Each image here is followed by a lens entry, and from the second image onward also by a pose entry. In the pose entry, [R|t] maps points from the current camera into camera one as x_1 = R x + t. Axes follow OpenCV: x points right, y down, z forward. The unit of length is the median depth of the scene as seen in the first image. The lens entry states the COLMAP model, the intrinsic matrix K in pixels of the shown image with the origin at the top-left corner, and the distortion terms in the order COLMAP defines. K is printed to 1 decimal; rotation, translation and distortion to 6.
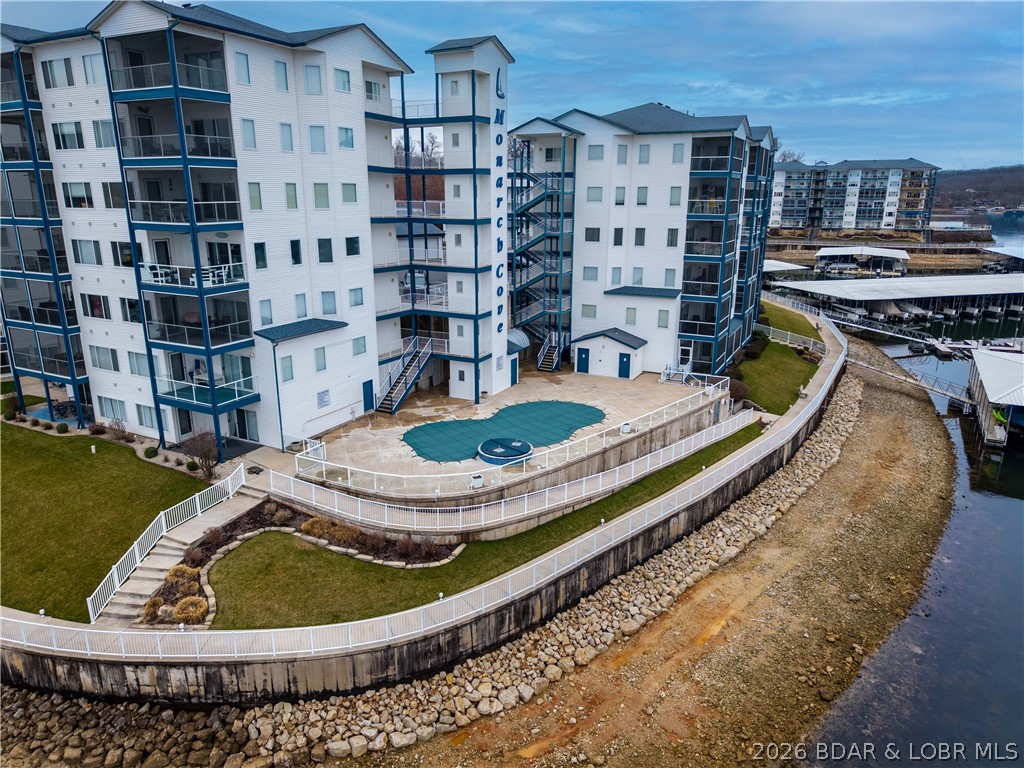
lens RADIAL K [[686.4, 0, 512.8], [0, 686.4, 382.1], [0, 0, 1]] dist [0.008662, -0.001302]
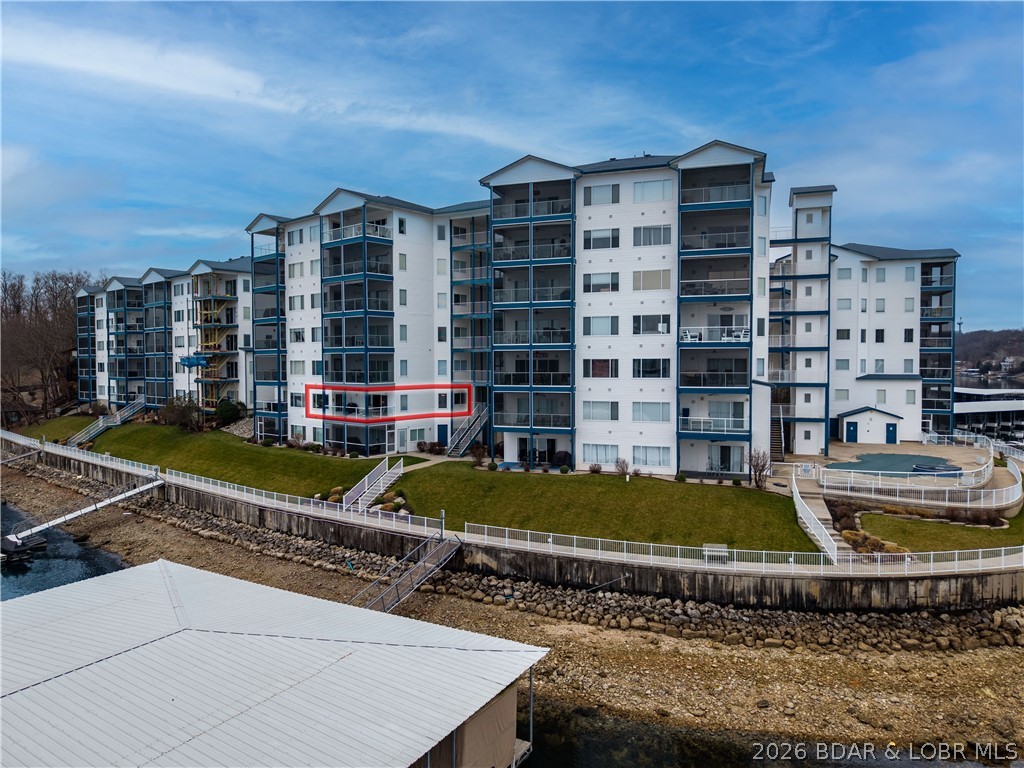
lens RADIAL K [[686.4, 0, 512.8], [0, 686.4, 382.1], [0, 0, 1]] dist [0.008662, -0.001302]
pose [[0.987420, -0.008129, 0.157913, -0.869873], [0.045285, 0.971382, -0.233164, 0.178209], [-0.151499, 0.237382, 0.959530, -0.147437]]
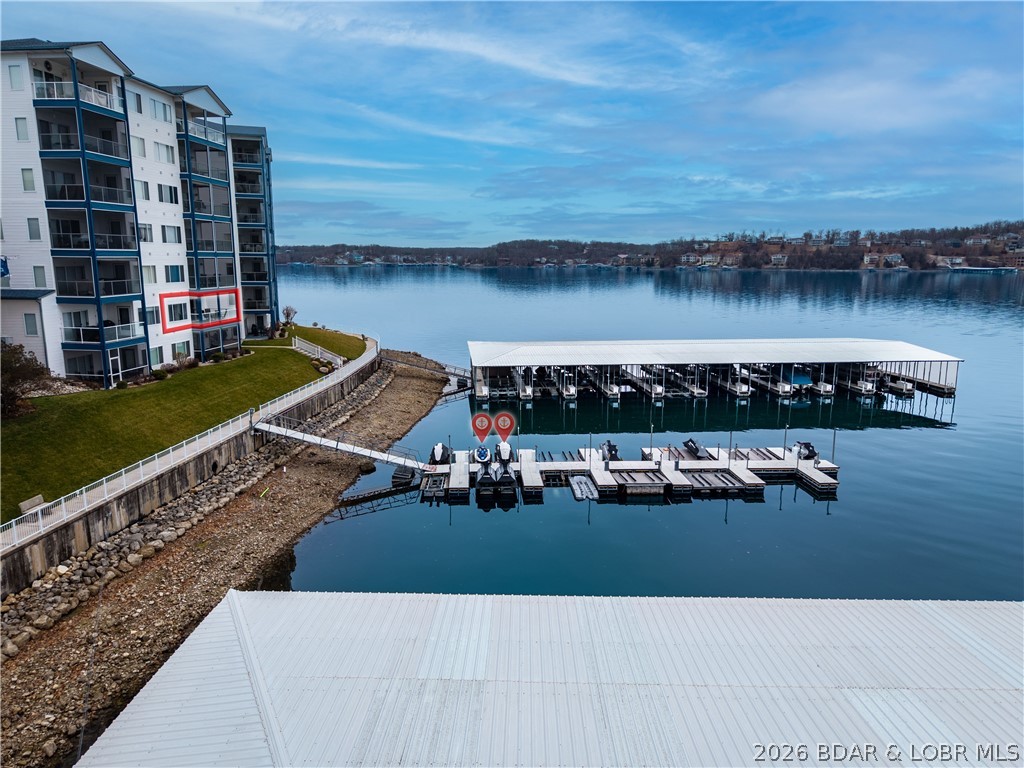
lens RADIAL K [[679.7, 0, 512.0], [0, 679.7, 384.0], [0, 0, 1]] dist [0.060716, -0.078467]
pose [[-0.696170, -0.134293, 0.705204, -2.387325], [0.182954, 0.916719, 0.355183, -0.353776], [-0.694172, 0.376288, -0.613623, 1.709310]]
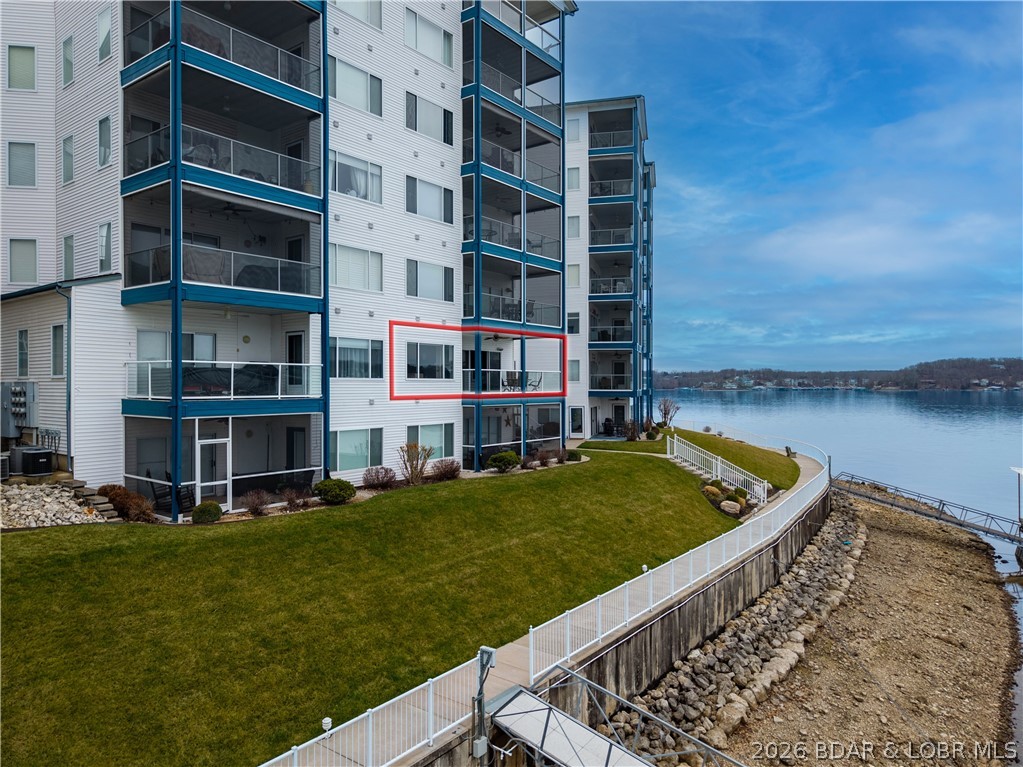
lens RADIAL K [[684.8, 0, 511.5], [0, 684.8, 383.5], [0, 0, 1]] dist [0.004090, 0.001964]
pose [[-0.220537, 0.003163, 0.975373, -1.640488], [0.259091, 0.964260, 0.055455, -0.133221], [-0.940338, 0.264941, -0.213475, 1.374935]]
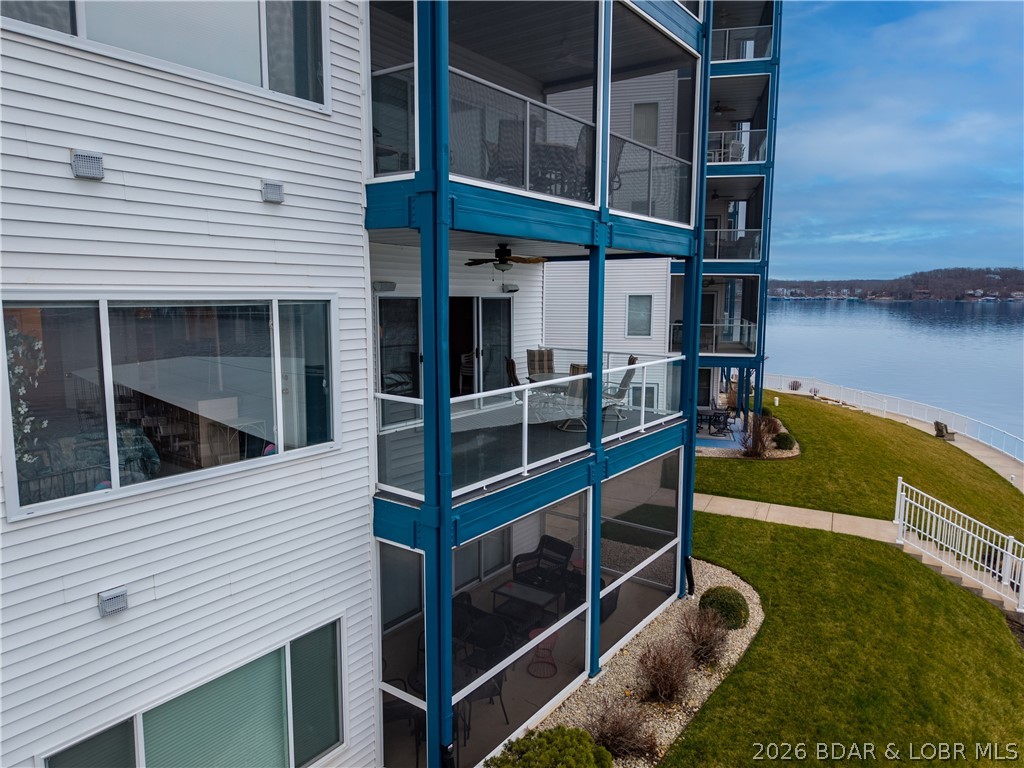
lens RADIAL K [[686.4, 0, 512.8], [0, 686.4, 382.1], [0, 0, 1]] dist [0.008662, -0.001302]
pose [[-0.242067, -0.126278, 0.962007, -1.173609], [0.252369, 0.949173, 0.188096, -0.146882], [-0.936864, 0.288313, -0.197895, 1.280243]]
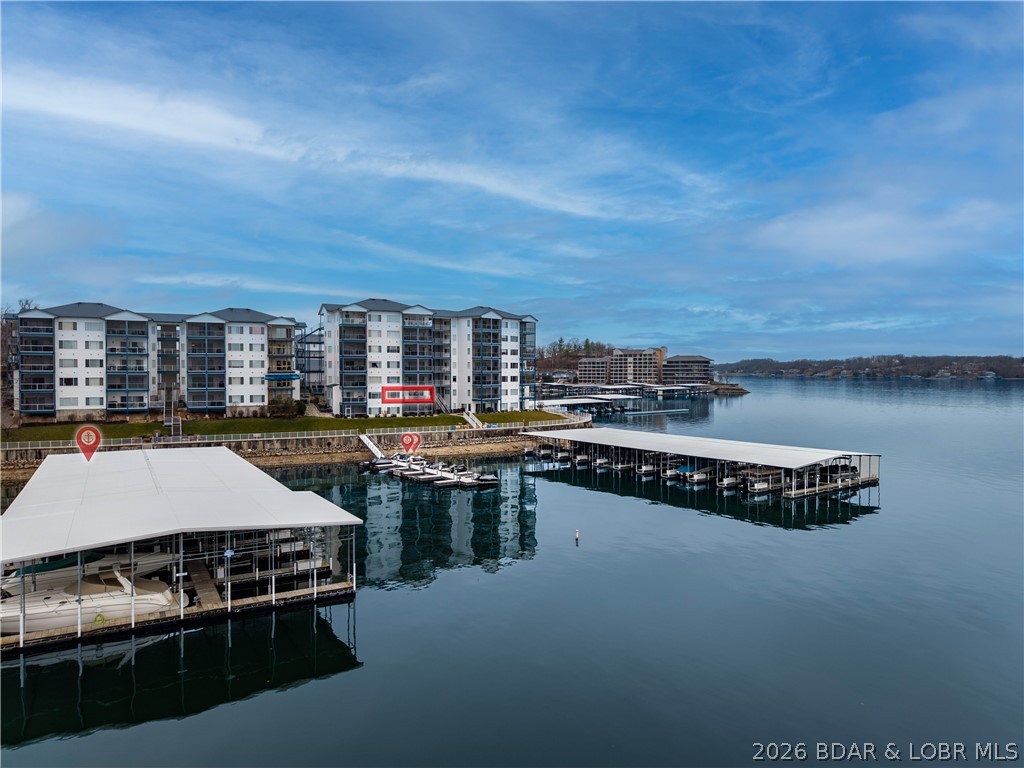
lens RADIAL K [[683.3, 0, 517.2], [0, 683.3, 382.8], [0, 0, 1]] dist [0.061686, -0.110404]
pose [[0.238433, -0.020252, 0.970948, -3.981039], [0.253541, 0.966408, -0.042104, 0.086416], [-0.937479, 0.256214, 0.235559, 0.010376]]
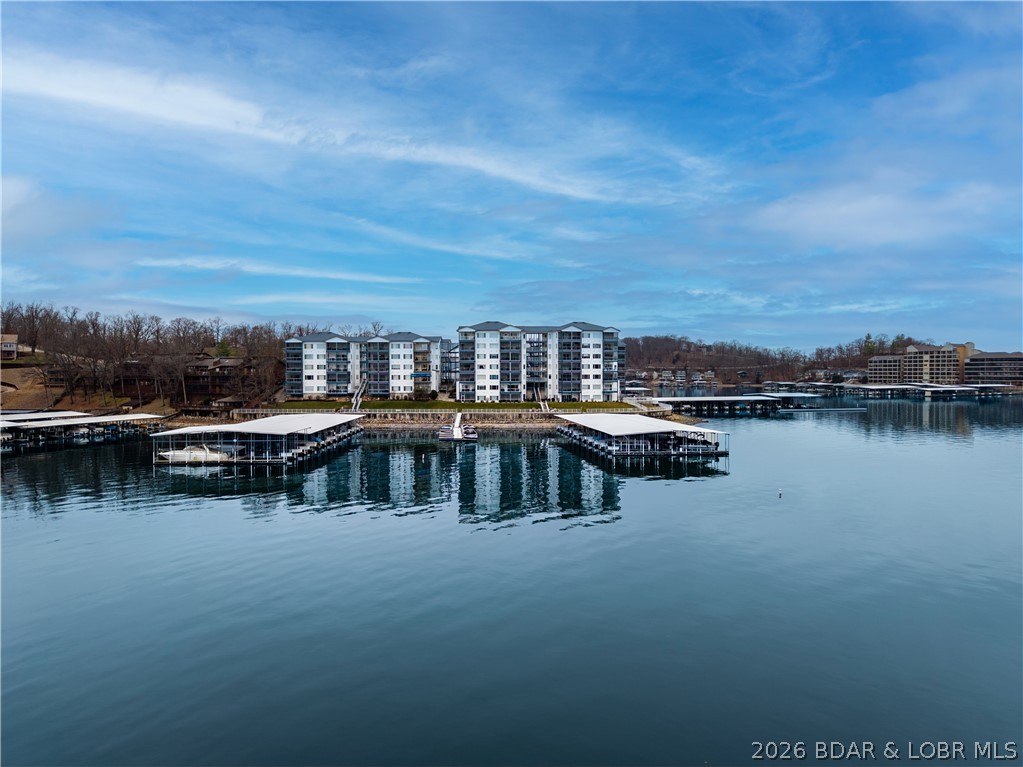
lens RADIAL K [[702.6, 0, 511.5], [0, 702.6, 383.5], [0, 0, 1]] dist [0.069758, 0.000115]
pose [[0.683139, -0.017519, 0.730078, -4.417573], [0.194816, 0.967856, -0.159067, 0.611953], [-0.703824, 0.250896, 0.664593, -1.926480]]
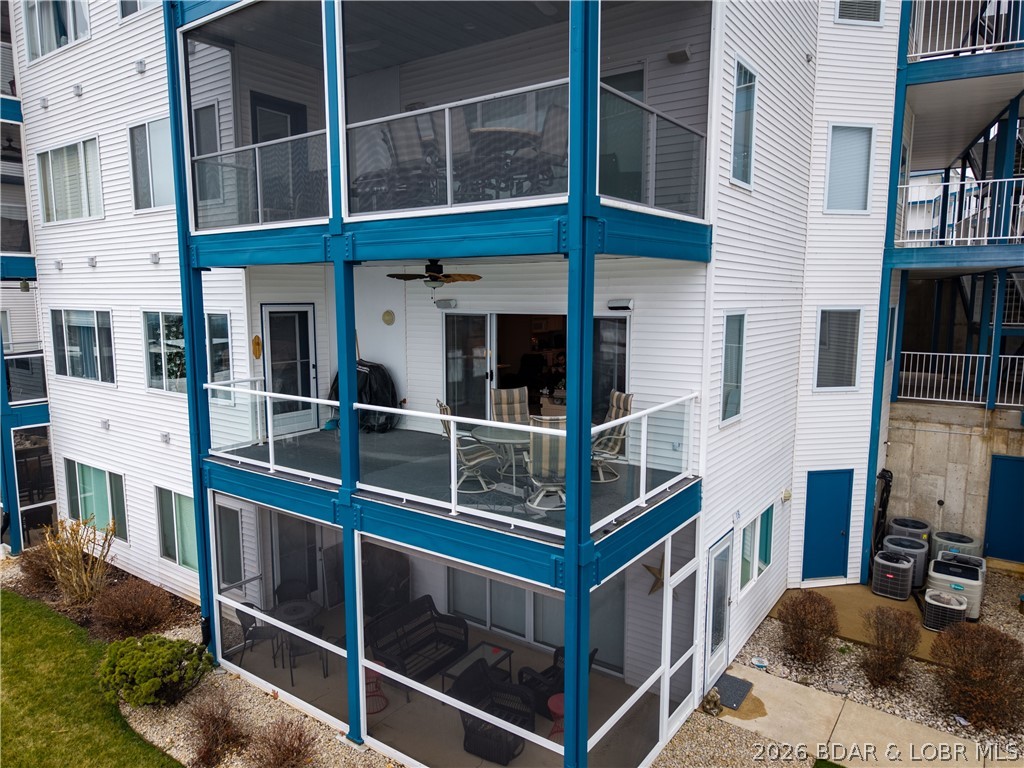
lens RADIAL K [[690.3, 0, 508.9], [0, 690.3, 383.2], [0, 0, 1]] dist [0.011906, -0.001408]
pose [[0.968900, -0.035066, 0.244955, -0.987647], [0.069139, 0.988846, -0.131921, -0.083410], [-0.237596, 0.144754, 0.960518, 1.030202]]
